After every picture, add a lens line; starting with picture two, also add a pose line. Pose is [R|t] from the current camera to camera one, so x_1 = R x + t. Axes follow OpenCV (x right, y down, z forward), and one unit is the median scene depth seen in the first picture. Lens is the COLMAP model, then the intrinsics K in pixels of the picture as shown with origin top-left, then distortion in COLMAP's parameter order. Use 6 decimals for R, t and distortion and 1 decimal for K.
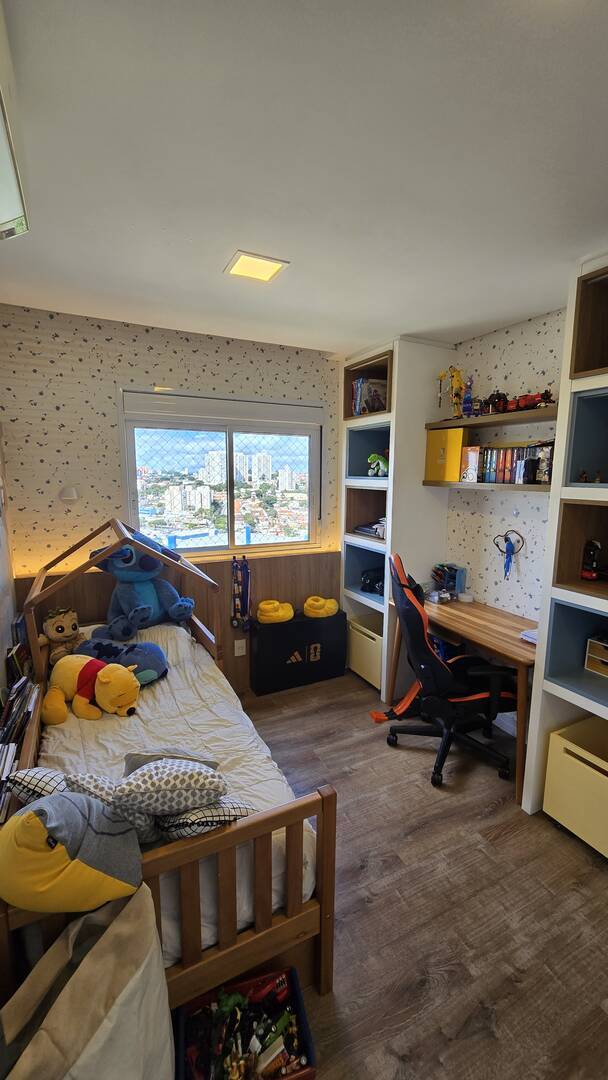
lens RADIAL K [[441.7, 0, 312.2], [0, 441.7, 538.2], [0, 0, 1]] dist [-0.008244, 0.003546]
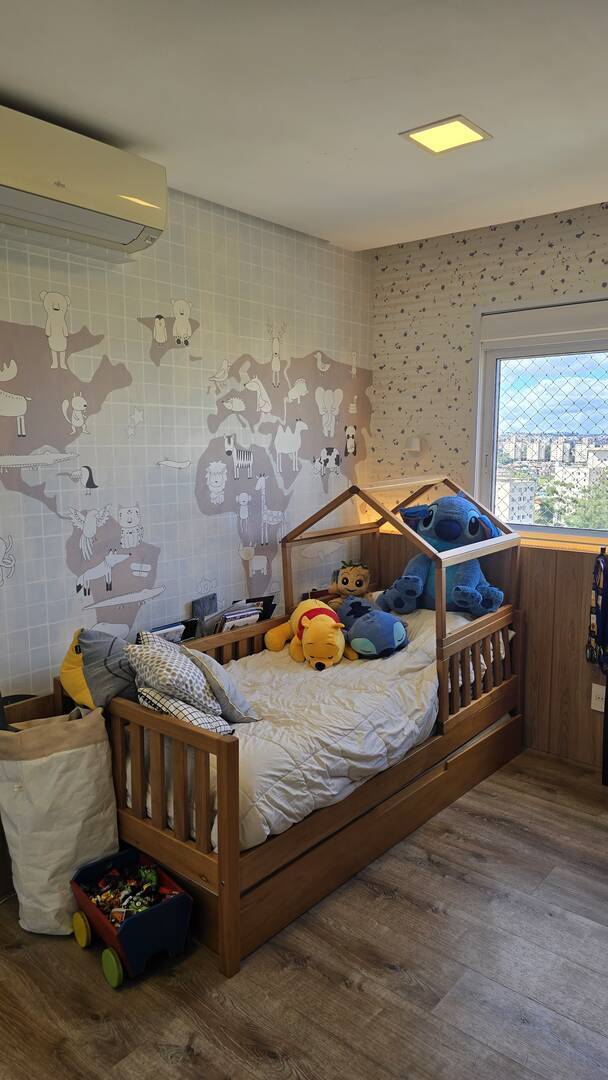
lens RADIAL K [[725.0, 0, 311.4], [0, 725.0, 531.8], [0, 0, 1]] dist [0.061156, -0.052642]
pose [[0.397427, 0.109607, -0.911064, 0.746636], [-0.129166, 0.989638, 0.062715, 0.007658], [0.908498, 0.092754, 0.407466, 0.247880]]
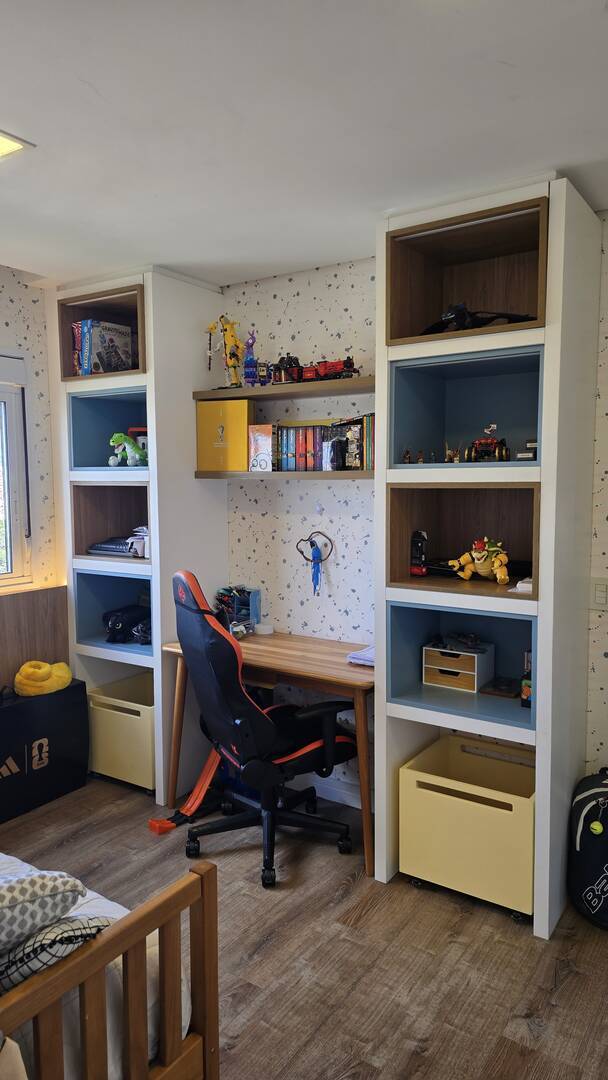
lens RADIAL K [[725.0, 0, 300.7], [0, 725.0, 529.2], [0, 0, 1]] dist [0.061156, -0.052642]
pose [[0.872792, -0.047976, 0.485728, -0.202805], [0.083957, 0.995081, -0.052576, 0.044535], [-0.480817, 0.086669, 0.872527, -0.105550]]
